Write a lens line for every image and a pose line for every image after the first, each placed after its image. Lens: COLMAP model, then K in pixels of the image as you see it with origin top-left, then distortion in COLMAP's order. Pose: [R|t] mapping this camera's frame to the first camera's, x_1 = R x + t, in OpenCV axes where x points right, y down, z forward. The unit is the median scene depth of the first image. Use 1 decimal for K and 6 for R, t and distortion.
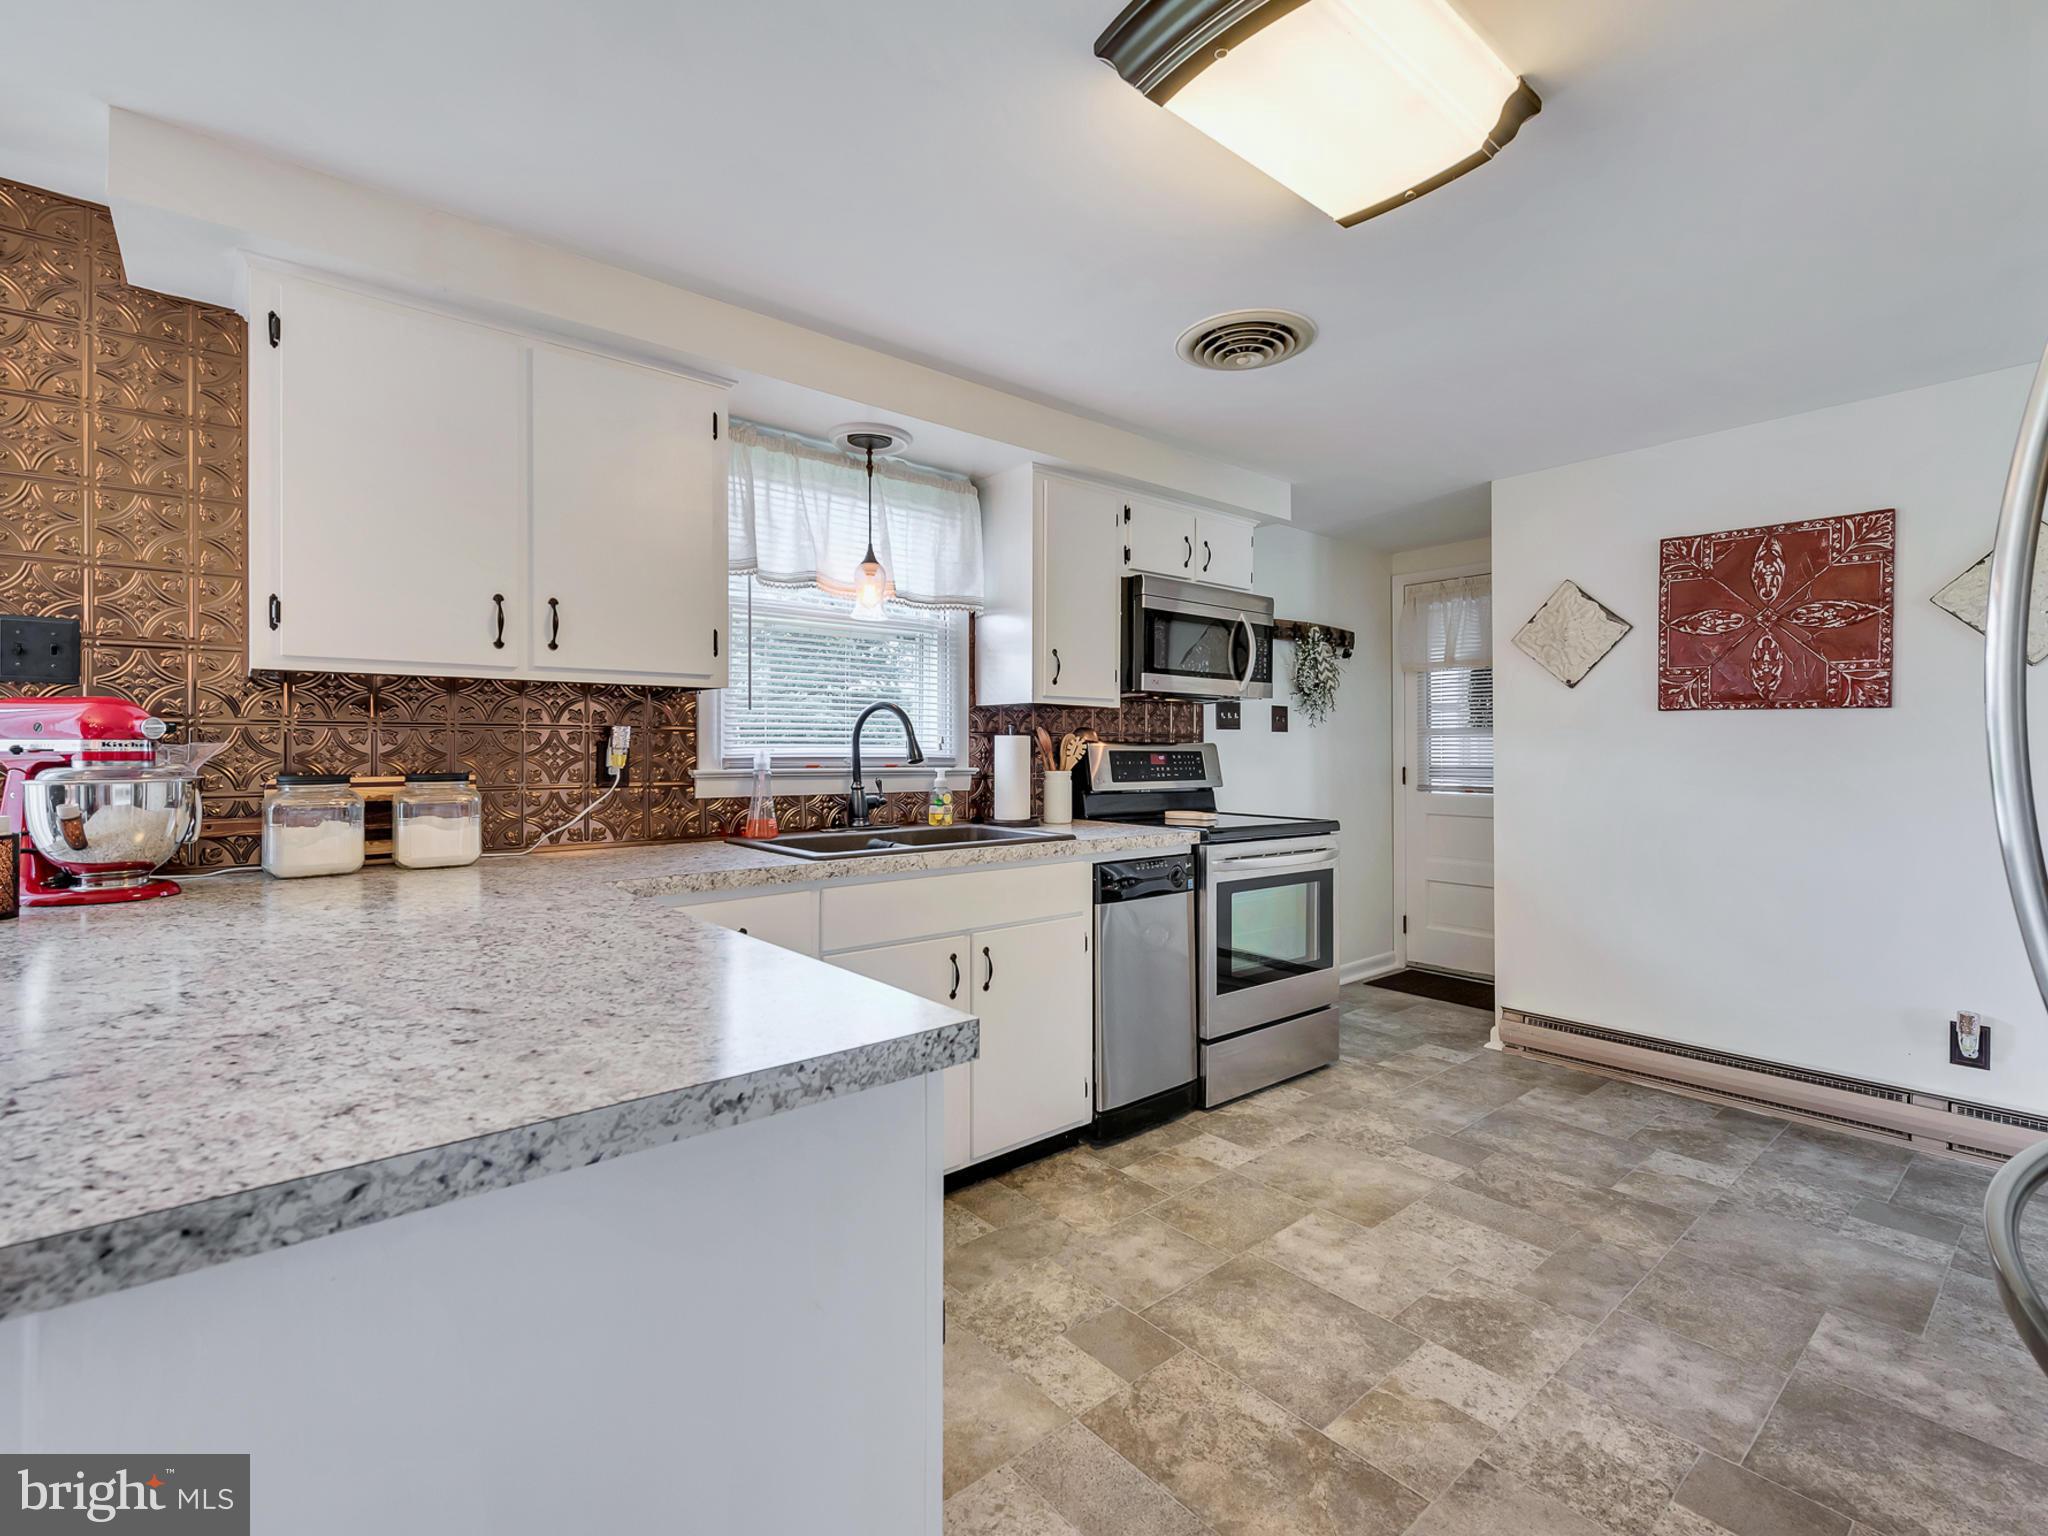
lens RADIAL K [[930.6, 0, 1020.0], [0, 930.6, 742.8], [0, 0, 1]] dist [0.013891, -0.004906]
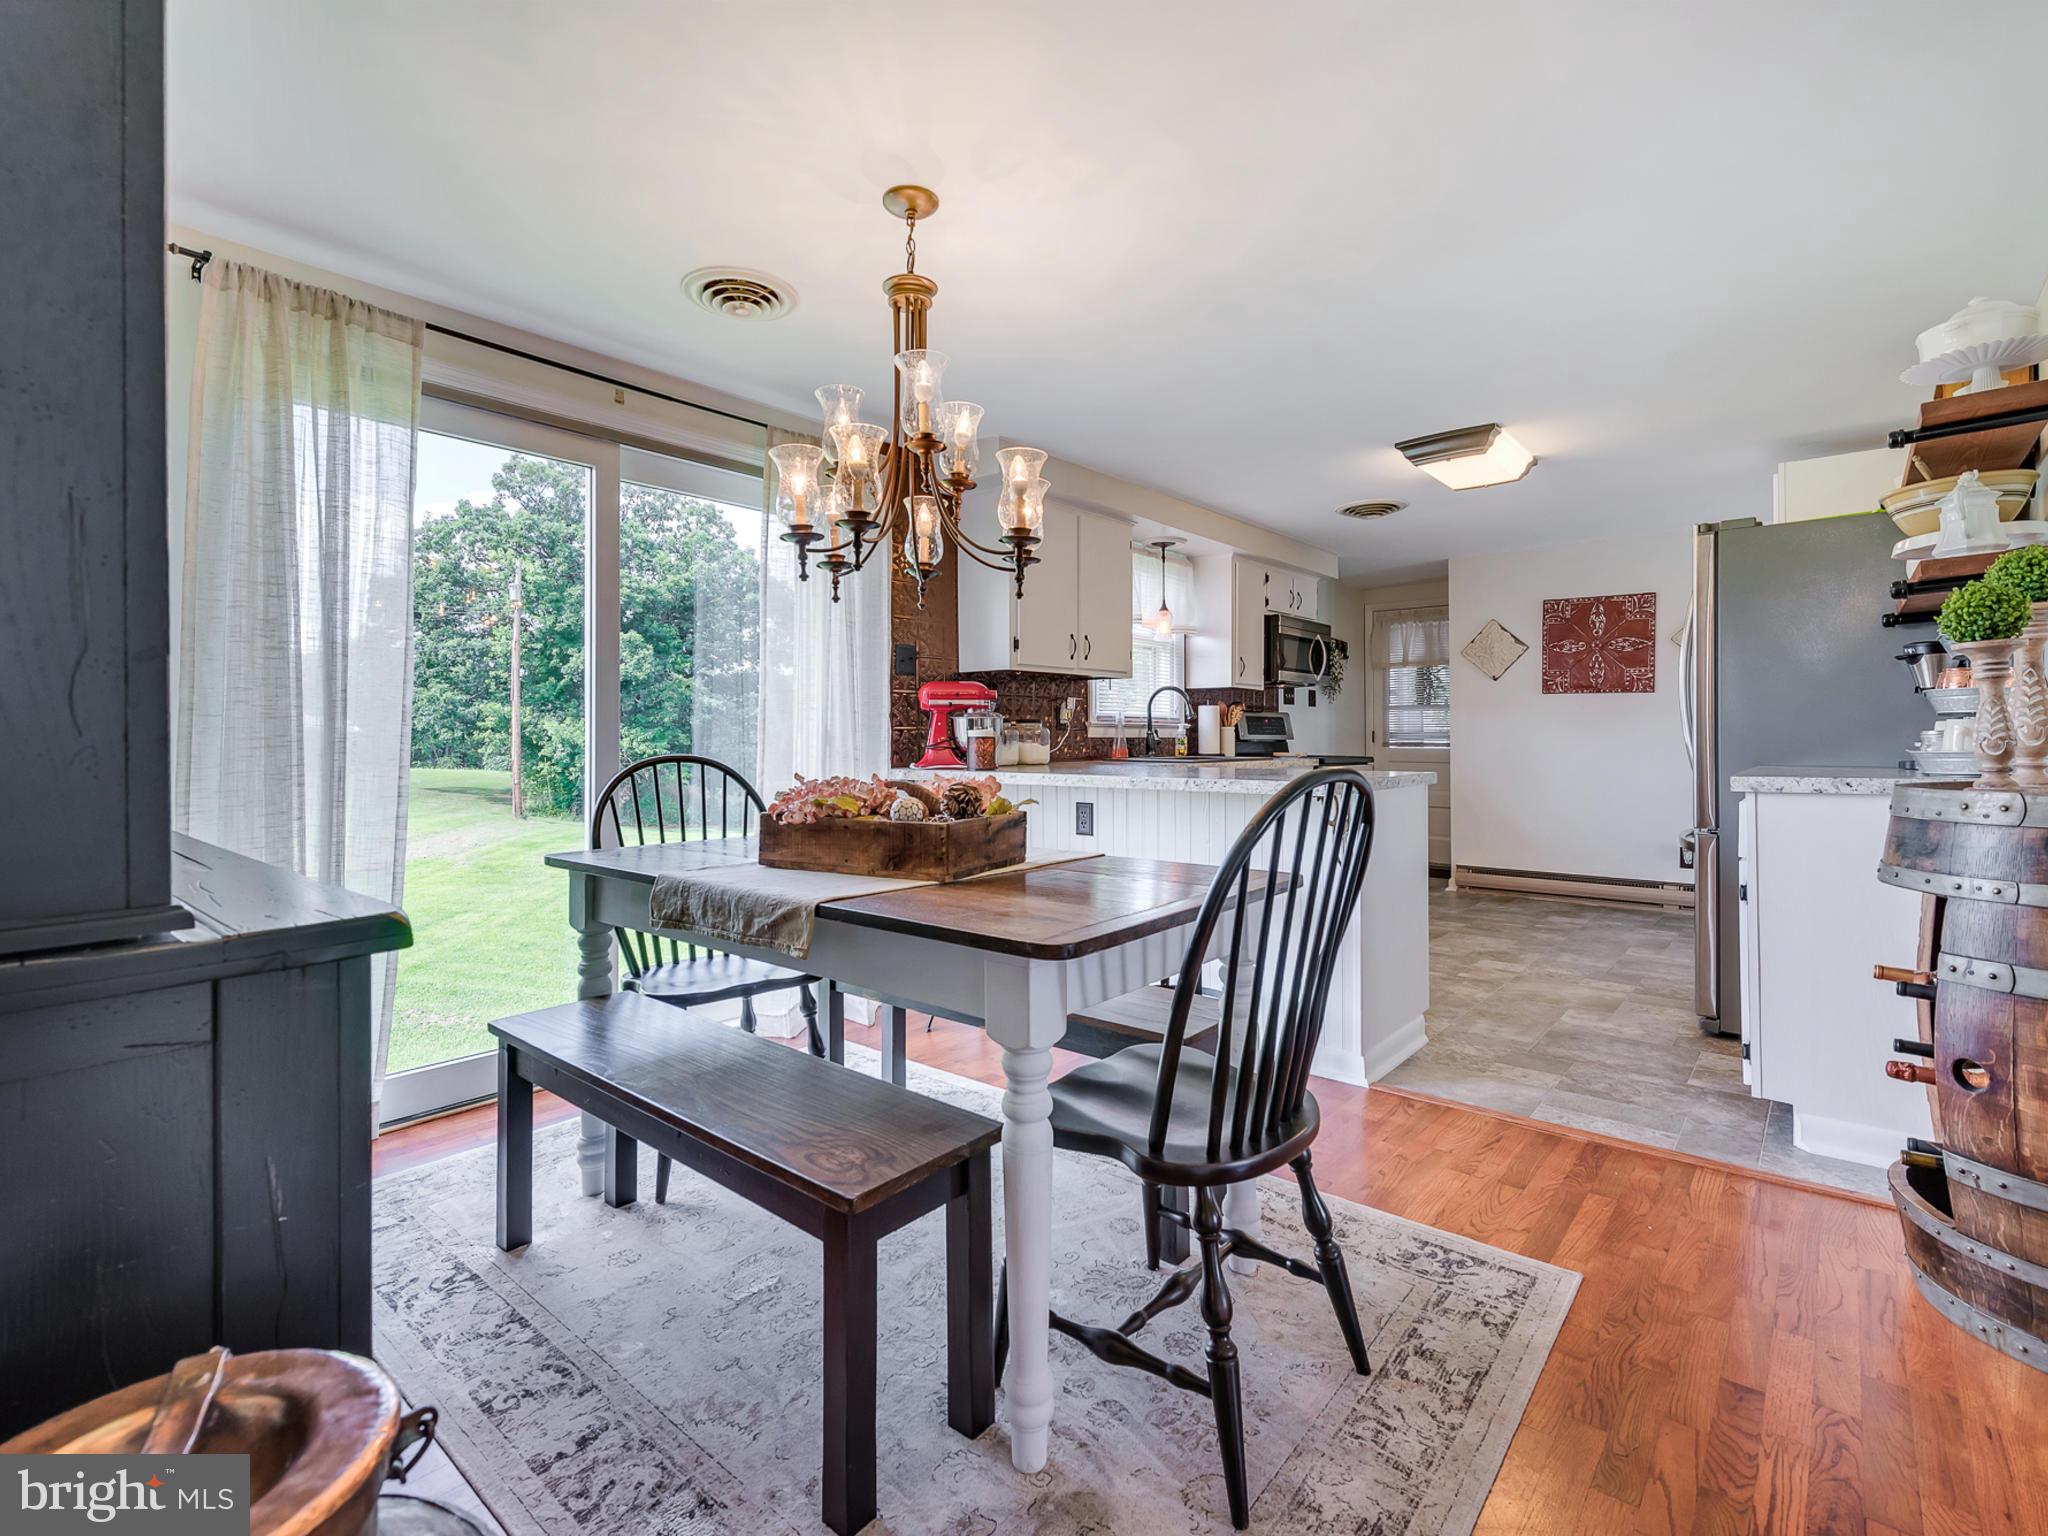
lens RADIAL K [[945.0, 0, 1018.8], [0, 945.0, 726.2], [0, 0, 1]] dist [0.007879, -0.003756]
pose [[0.987473, -0.000157, 0.157789, -0.742136], [0.000569, 0.999997, -0.002563, 0.040210], [-0.157788, 0.002621, 0.987470, -0.796096]]
